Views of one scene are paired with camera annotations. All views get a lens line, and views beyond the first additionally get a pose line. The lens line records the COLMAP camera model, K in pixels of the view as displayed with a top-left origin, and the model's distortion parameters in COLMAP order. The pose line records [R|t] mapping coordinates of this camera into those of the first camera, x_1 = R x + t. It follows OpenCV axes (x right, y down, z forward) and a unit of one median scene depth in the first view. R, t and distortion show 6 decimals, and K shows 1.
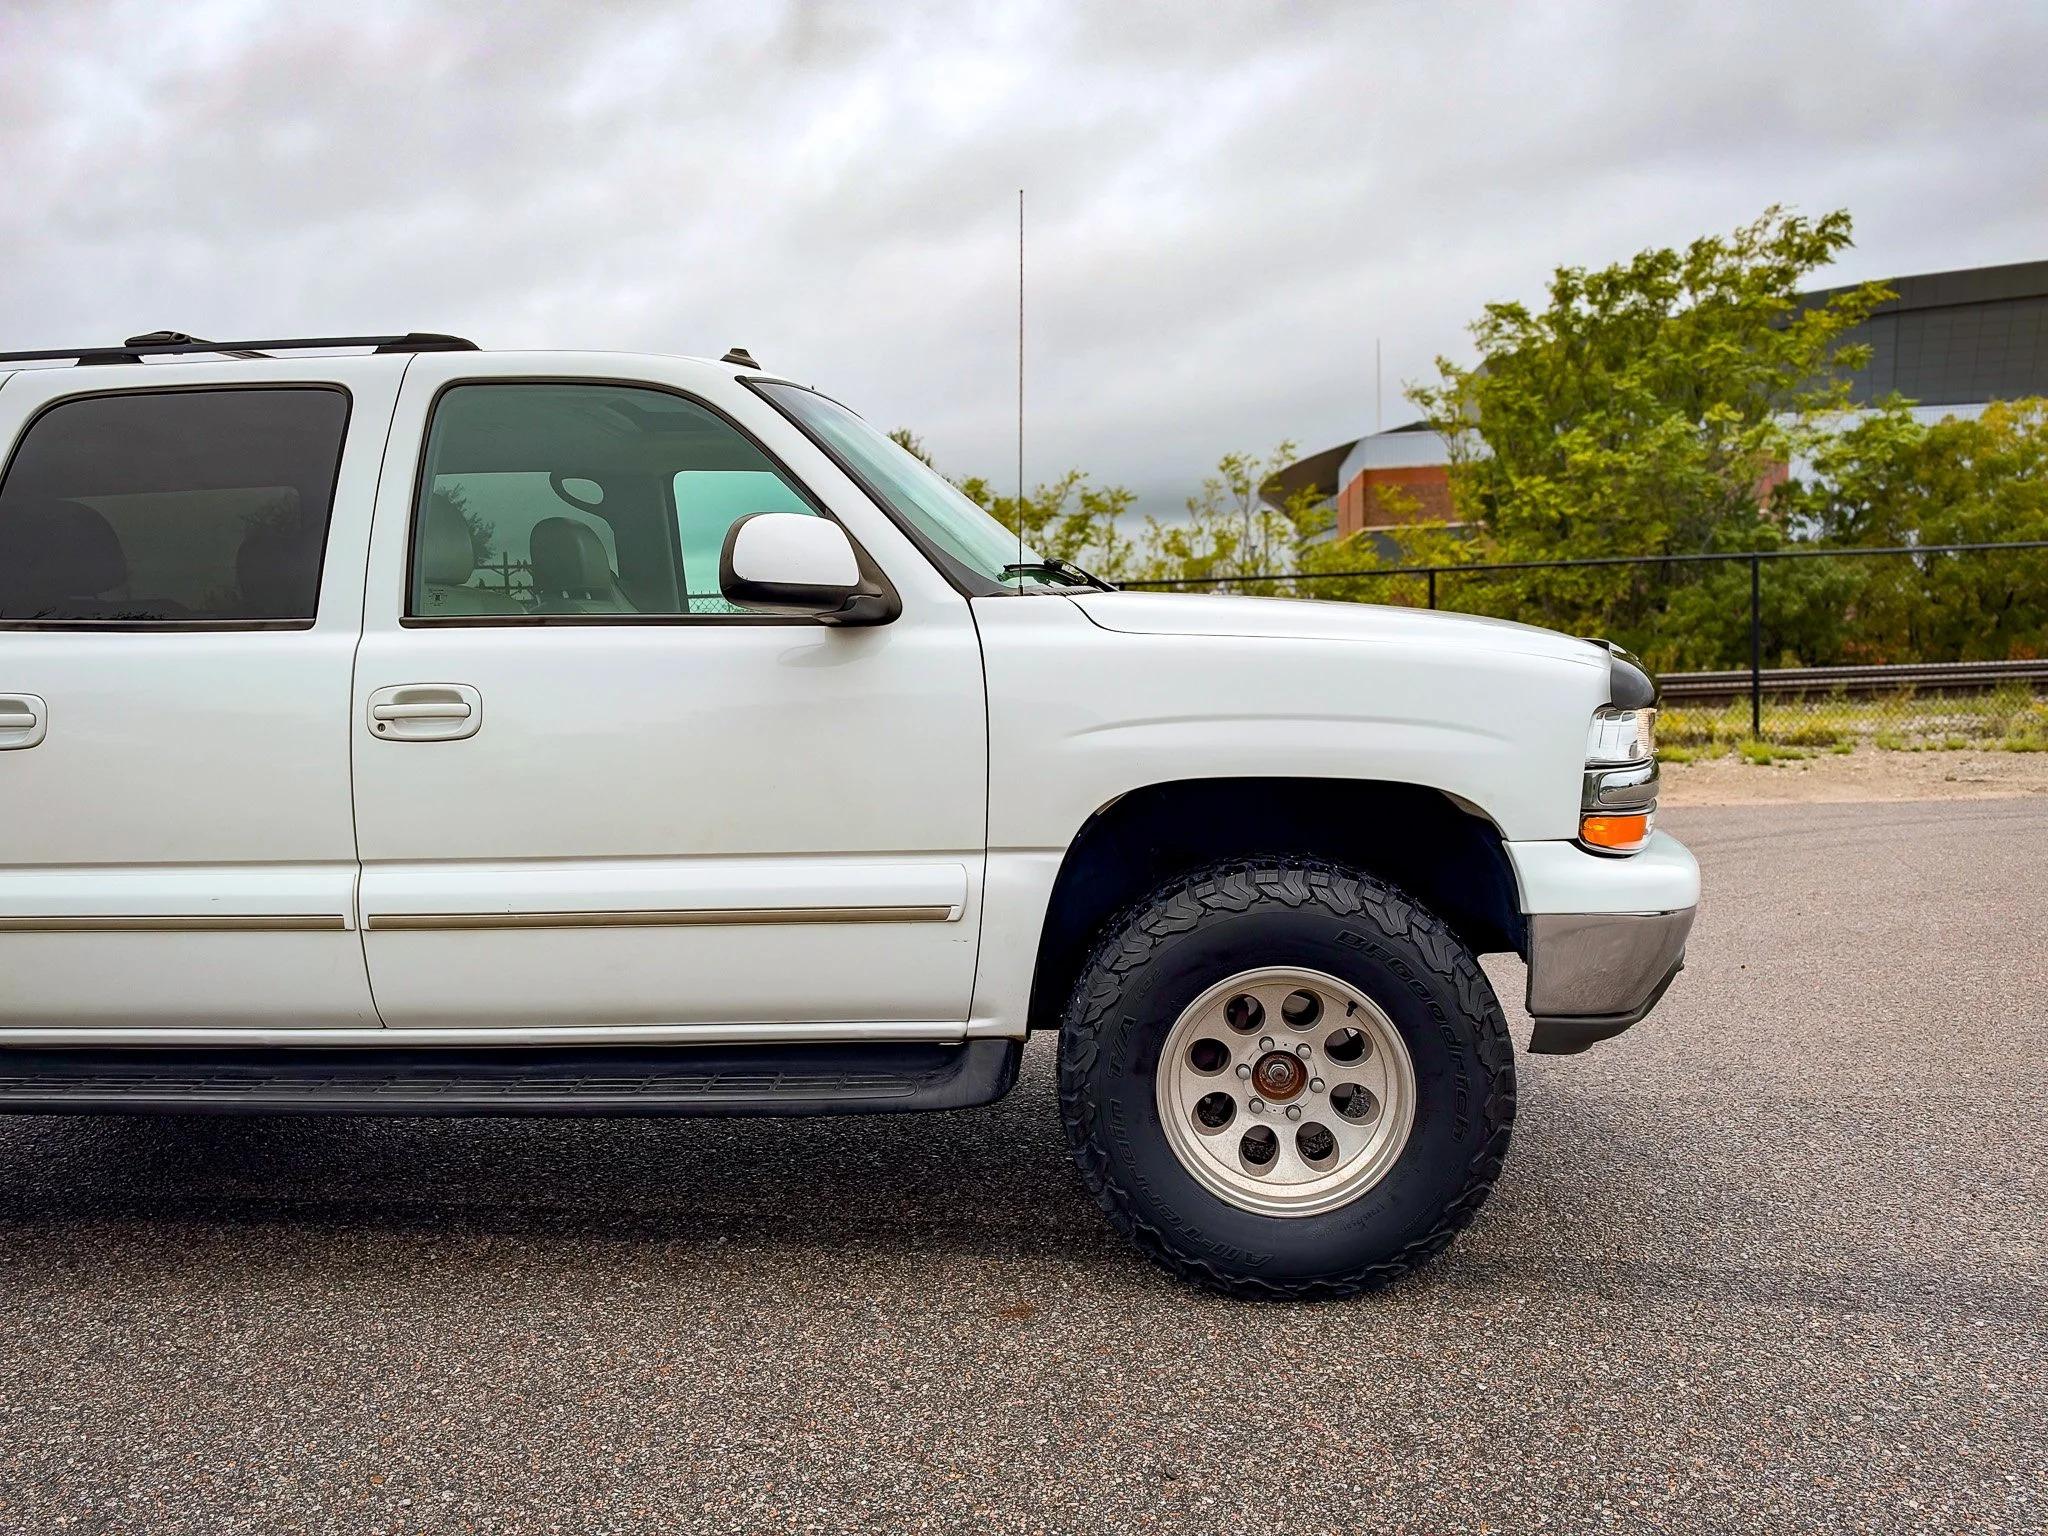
lens RADIAL K [[1663.1, 0, 1036.8], [0, 1663.1, 777.4], [0, 0, 1]] dist [0.035708, -0.044006]
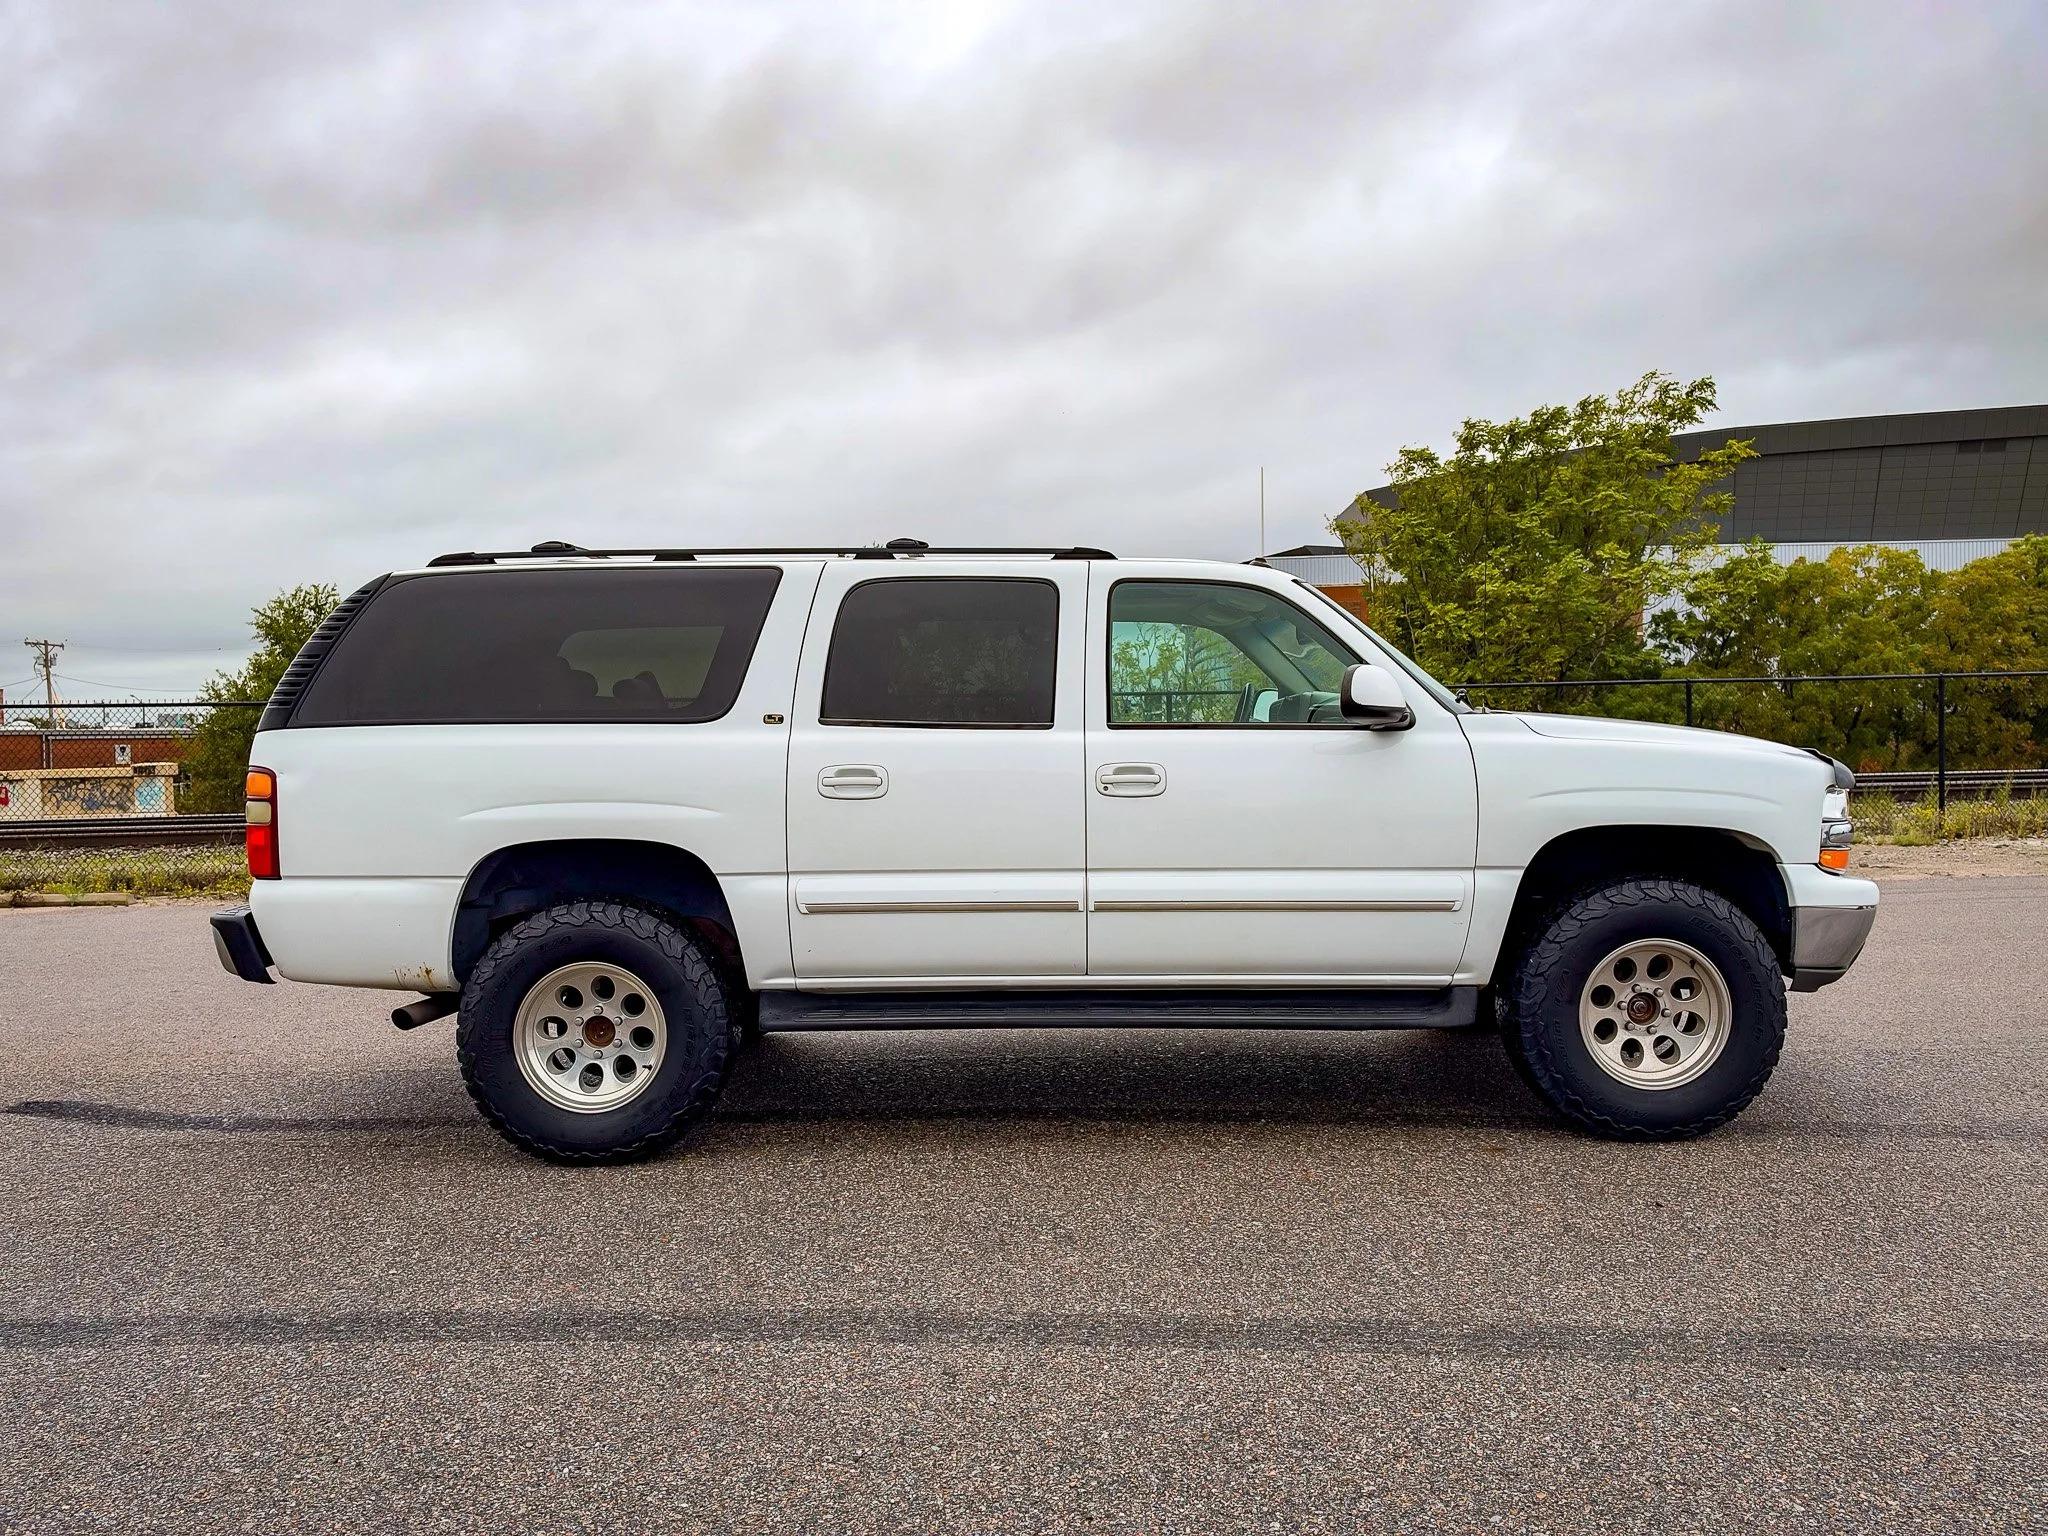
lens RADIAL K [[1663.1, 0, 1005.6], [0, 1663.1, 779.0], [0, 0, 1]] dist [0.035708, -0.044006]
pose [[0.996880, 0.013042, 0.077841, -0.602868], [-0.008309, 0.998115, -0.060813, 0.058111], [-0.078487, 0.059976, 0.995109, -0.598490]]
